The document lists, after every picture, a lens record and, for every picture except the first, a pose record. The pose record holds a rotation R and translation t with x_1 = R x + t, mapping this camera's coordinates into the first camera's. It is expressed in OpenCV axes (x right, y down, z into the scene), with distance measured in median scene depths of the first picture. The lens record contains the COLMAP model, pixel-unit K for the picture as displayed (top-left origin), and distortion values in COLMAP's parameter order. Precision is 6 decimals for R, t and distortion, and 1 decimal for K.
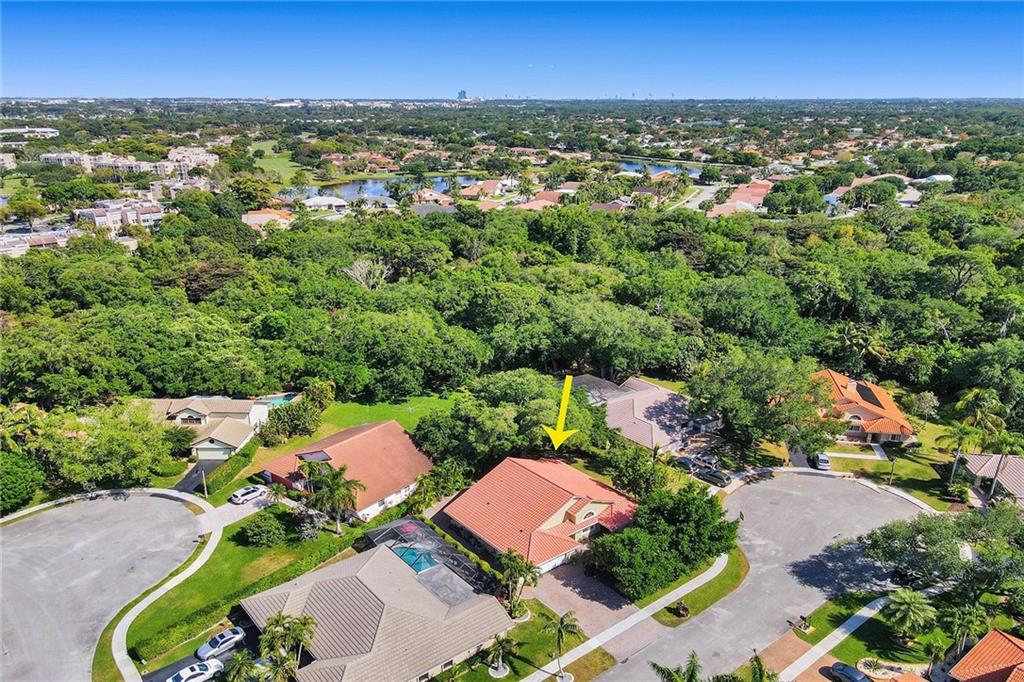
lens RADIAL K [[755.2, 0, 512.0], [0, 755.2, 341.0], [0, 0, 1]] dist [0.045143, 0.001185]
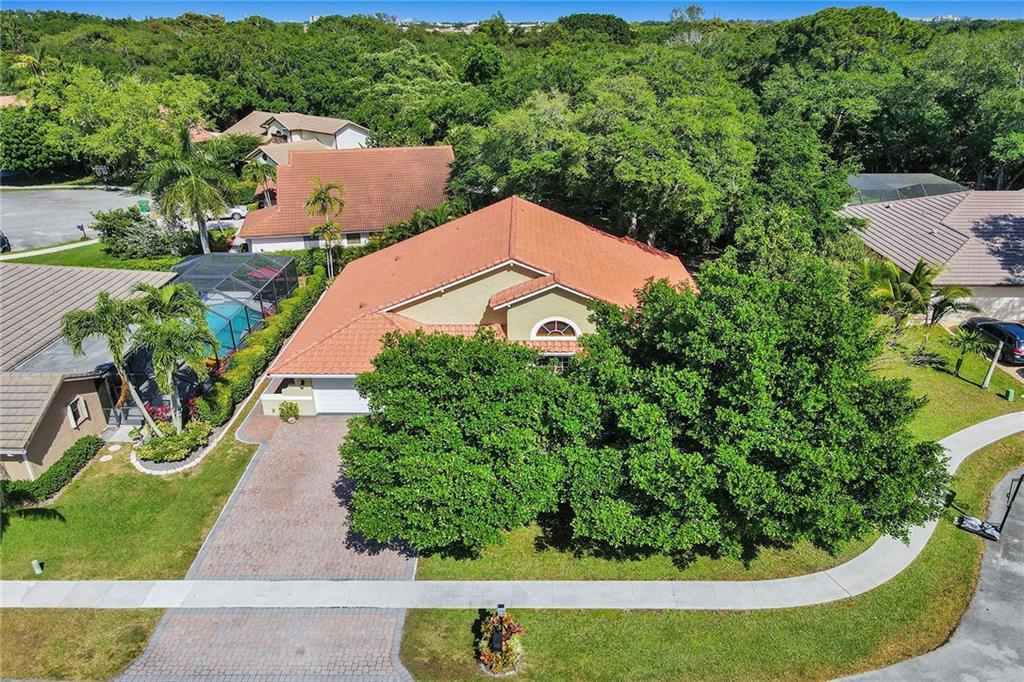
lens RADIAL K [[770.1, 0, 512.0], [0, 770.1, 341.0], [0, 0, 1]] dist [0.004142, 0.007331]
pose [[0.776402, 0.241975, -0.581935, 0.344330], [-0.188372, 0.970246, 0.152117, 0.199646], [0.601428, -0.008483, 0.798882, 0.755021]]
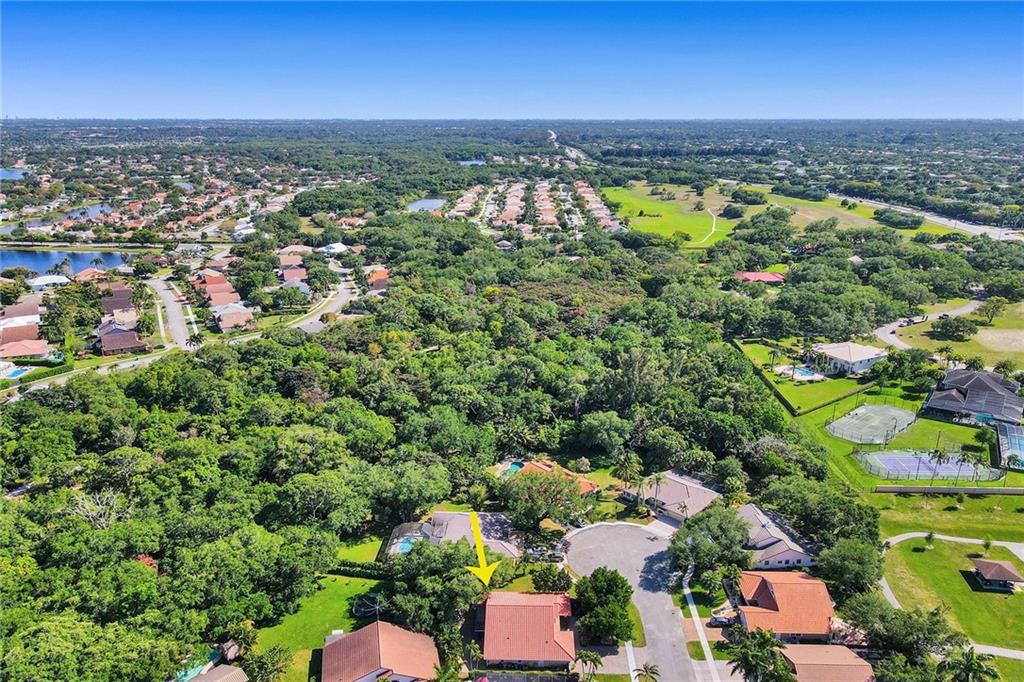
lens RADIAL K [[770.1, 0, 512.0], [0, 770.1, 341.0], [0, 0, 1]] dist [0.004142, 0.007331]
pose [[0.645855, -0.216426, 0.732141, -1.172270], [0.225414, 0.970283, 0.087974, -0.568165], [-0.729424, 0.108216, 0.675448, -0.128325]]
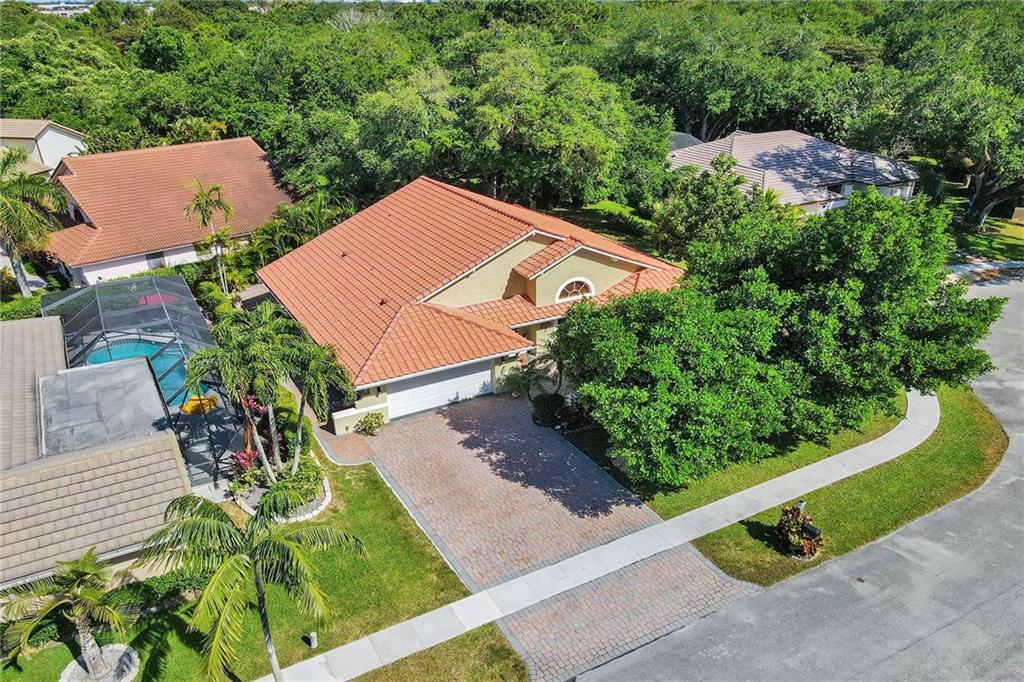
lens RADIAL K [[784.1, 0, 511.3], [0, 784.1, 350.7], [0, 0, 1]] dist [0.002800, 0.012460]
pose [[0.987284, 0.062946, -0.145971, 0.144071], [-0.045582, 0.991801, 0.119390, 0.236417], [0.152289, -0.111218, 0.982058, 0.648850]]
